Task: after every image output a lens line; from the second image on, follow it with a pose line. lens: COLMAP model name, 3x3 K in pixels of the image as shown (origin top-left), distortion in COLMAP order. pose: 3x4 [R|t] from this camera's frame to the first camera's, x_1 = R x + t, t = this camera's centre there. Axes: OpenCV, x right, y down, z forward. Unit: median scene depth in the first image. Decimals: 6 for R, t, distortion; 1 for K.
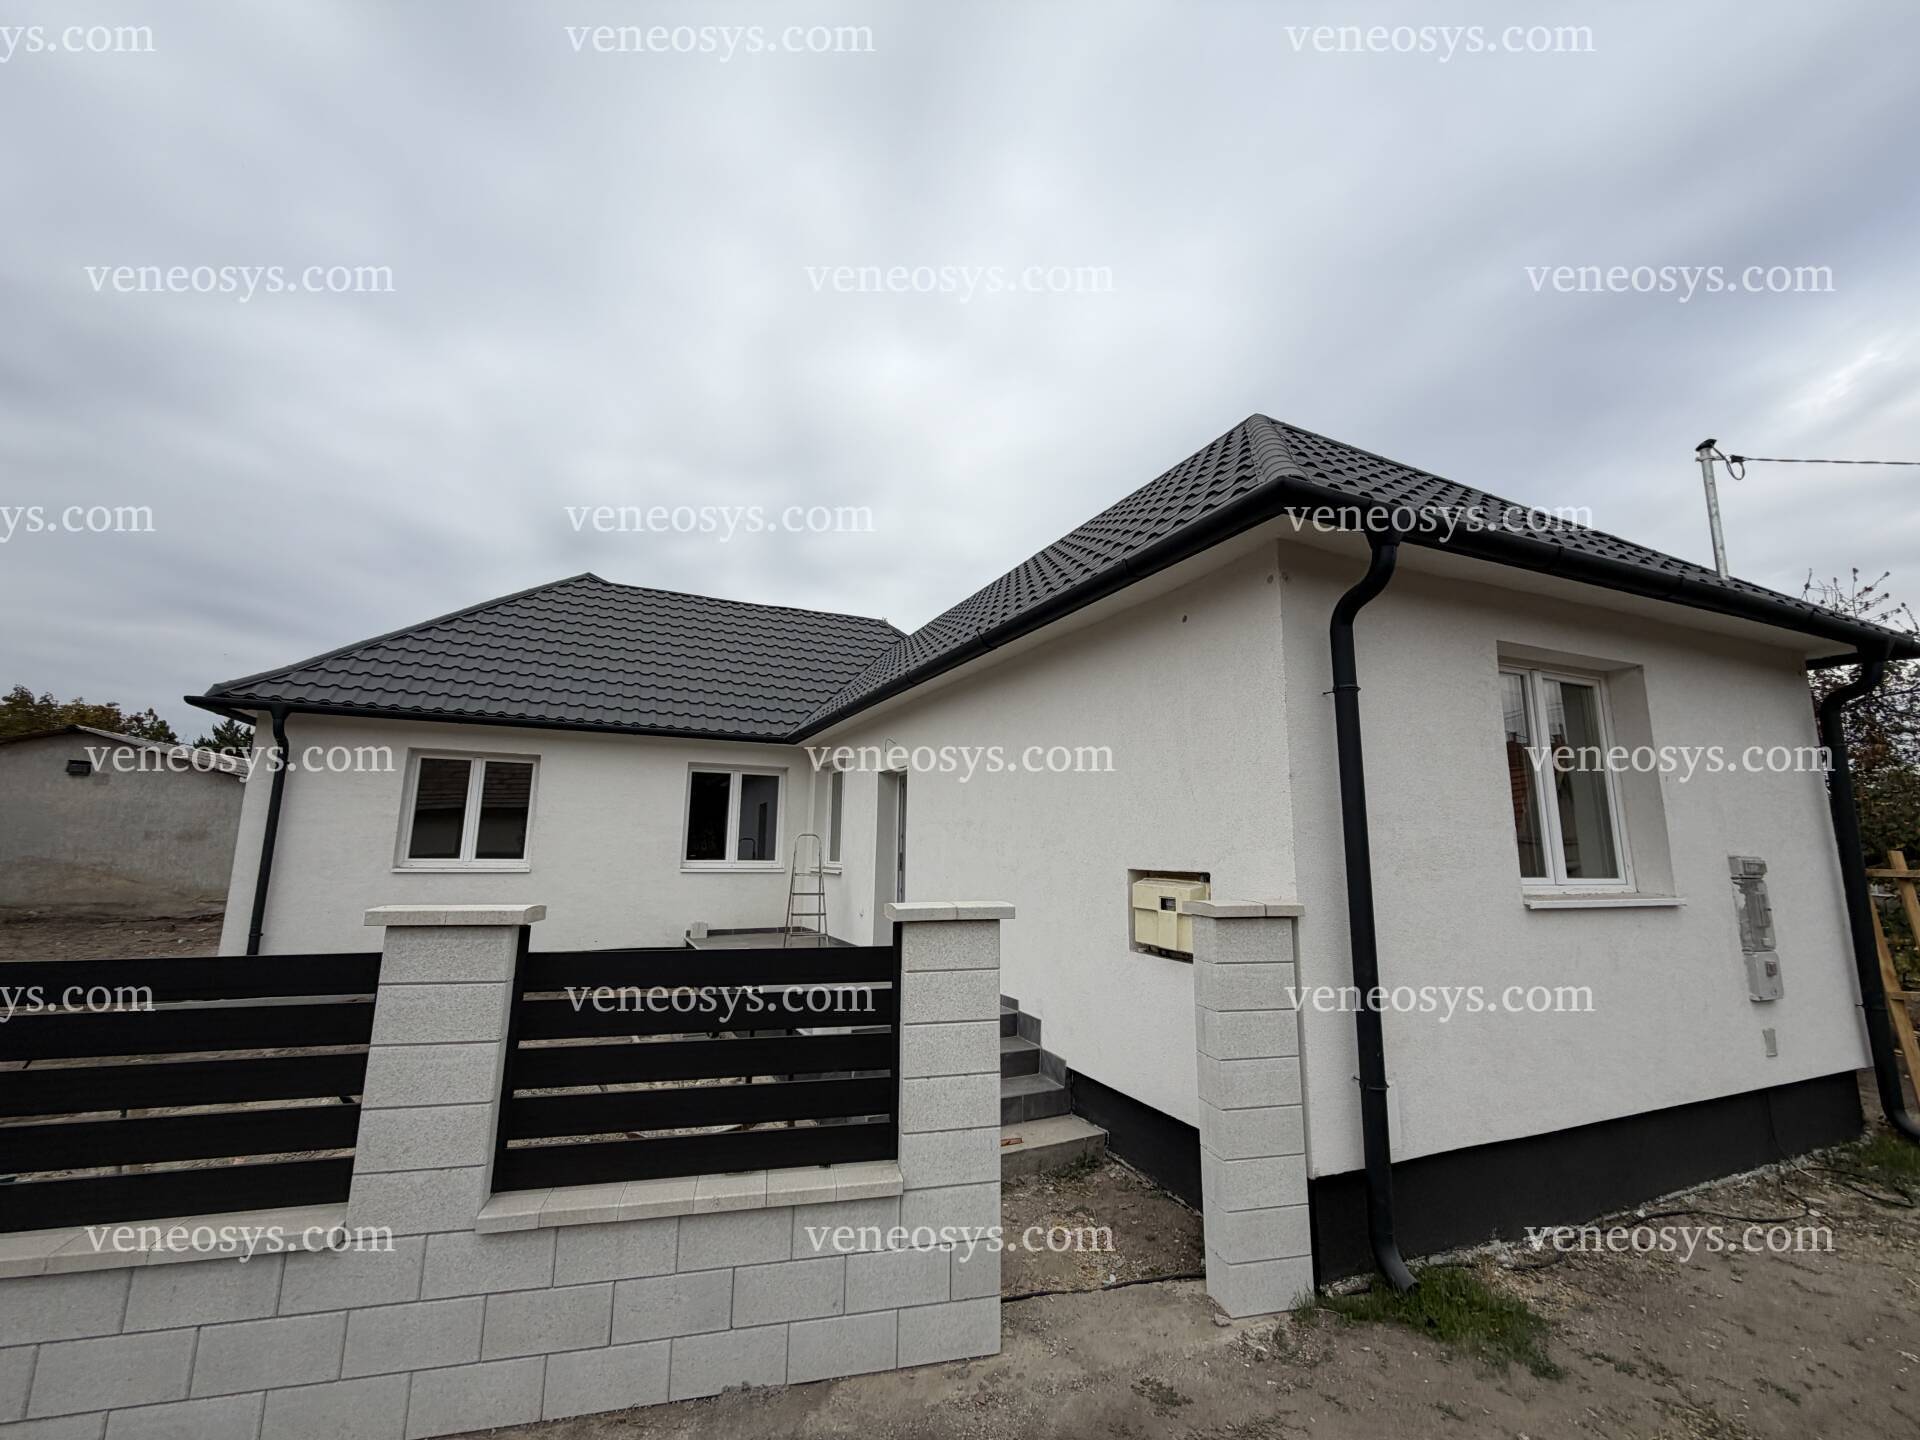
lens RADIAL K [[757.5, 0, 950.8], [0, 757.5, 724.5], [0, 0, 1]] dist [-0.000114, 0.000154]
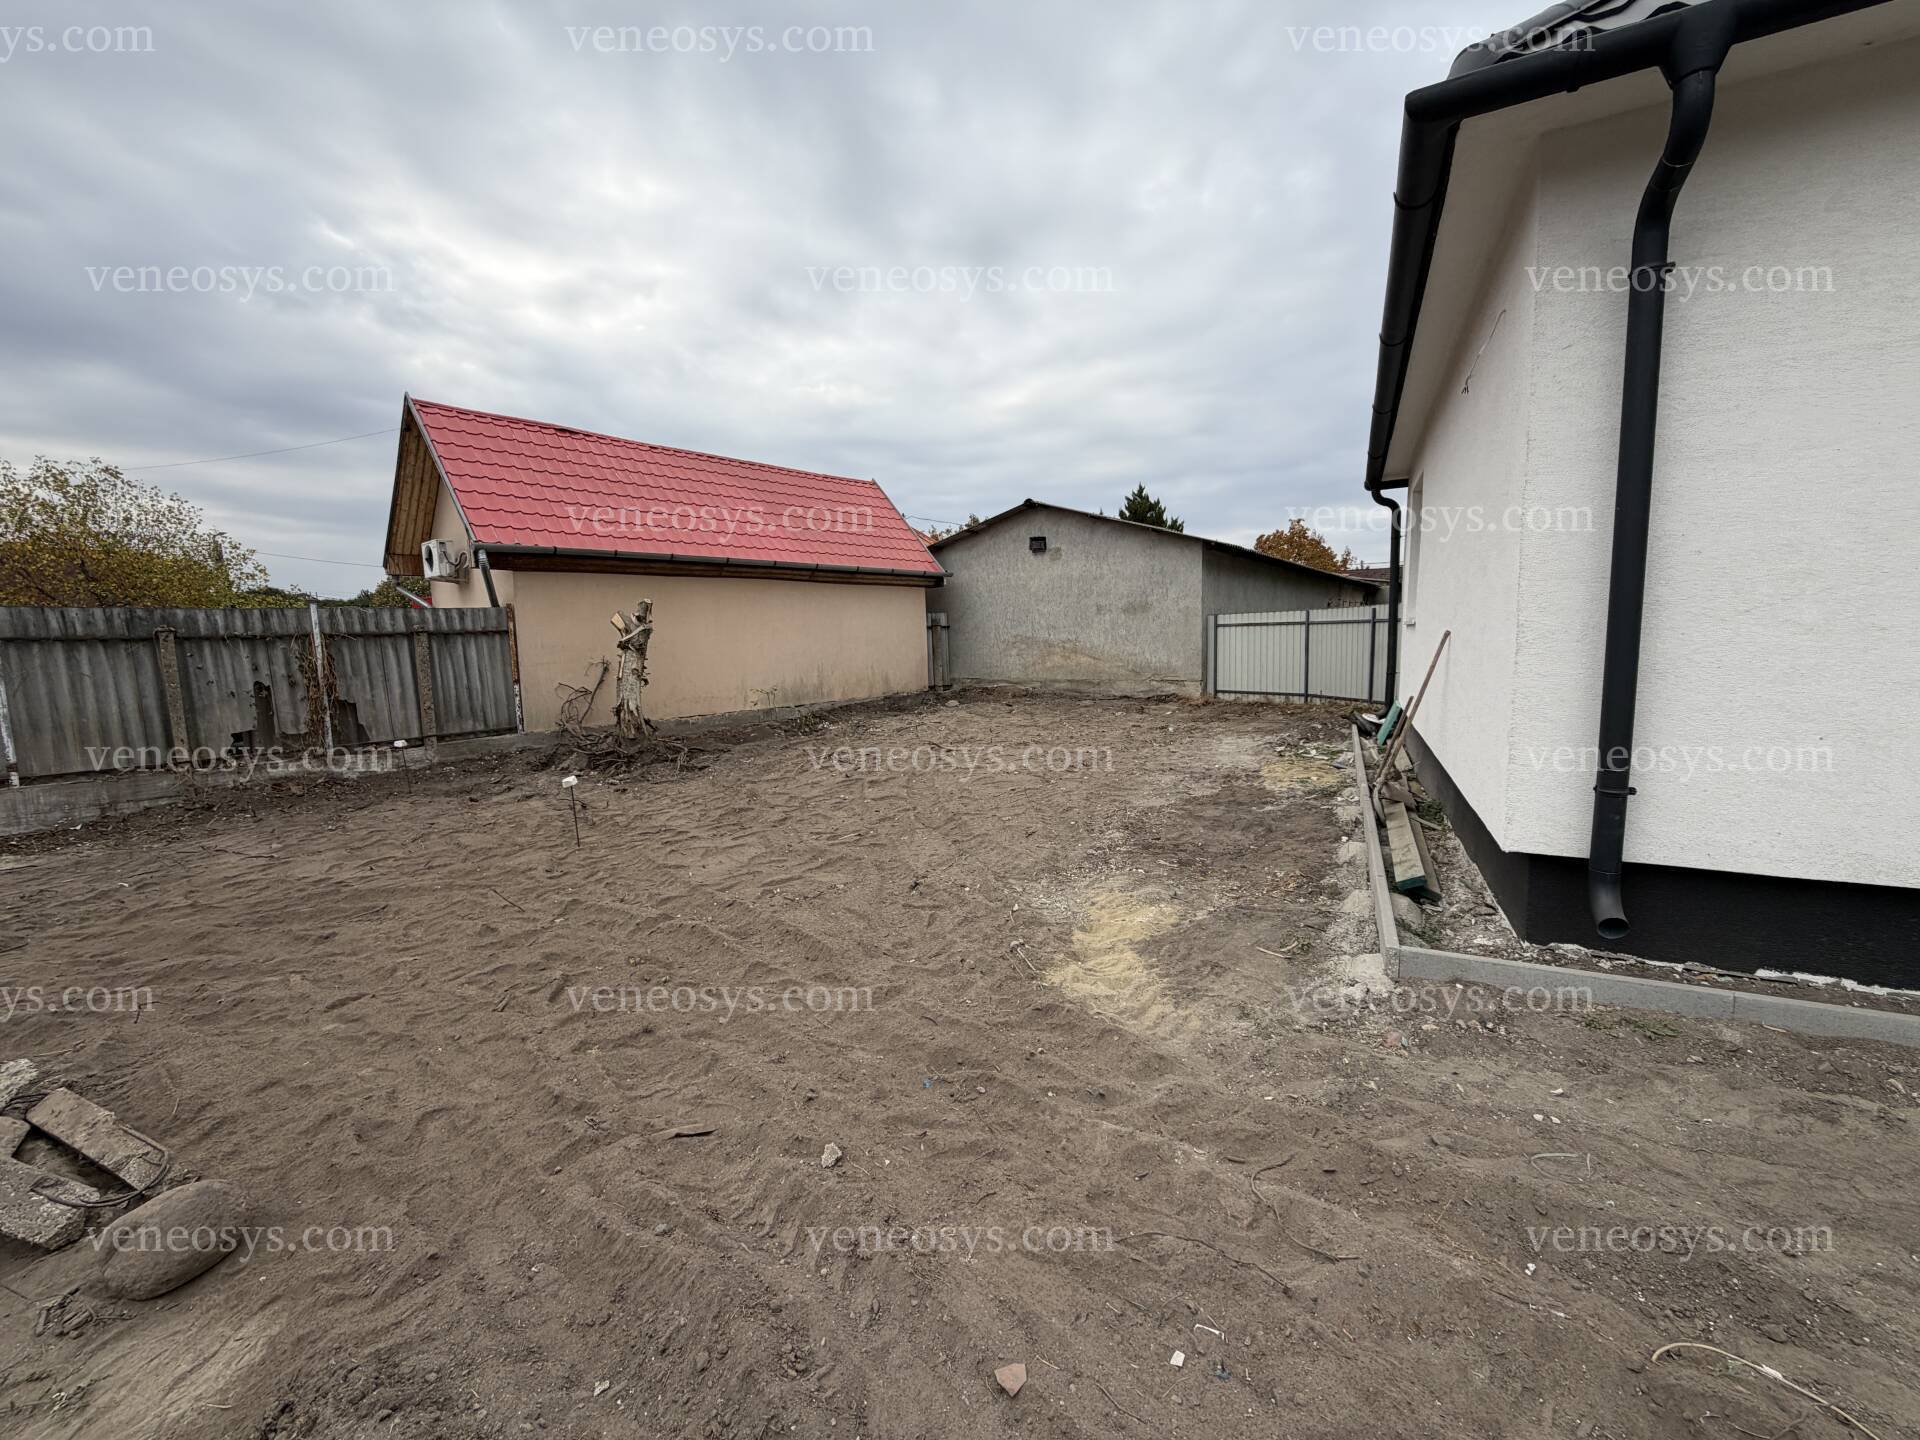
lens RADIAL K [[770.2, 0, 961.9], [0, 770.2, 727.9], [0, 0, 1]] dist [-0.002025, -0.000149]
pose [[0.617561, 0.065491, -0.783791, -0.432238], [0.158635, 0.965676, 0.205680, 0.068323], [0.770359, -0.251357, 0.585975, 0.292562]]
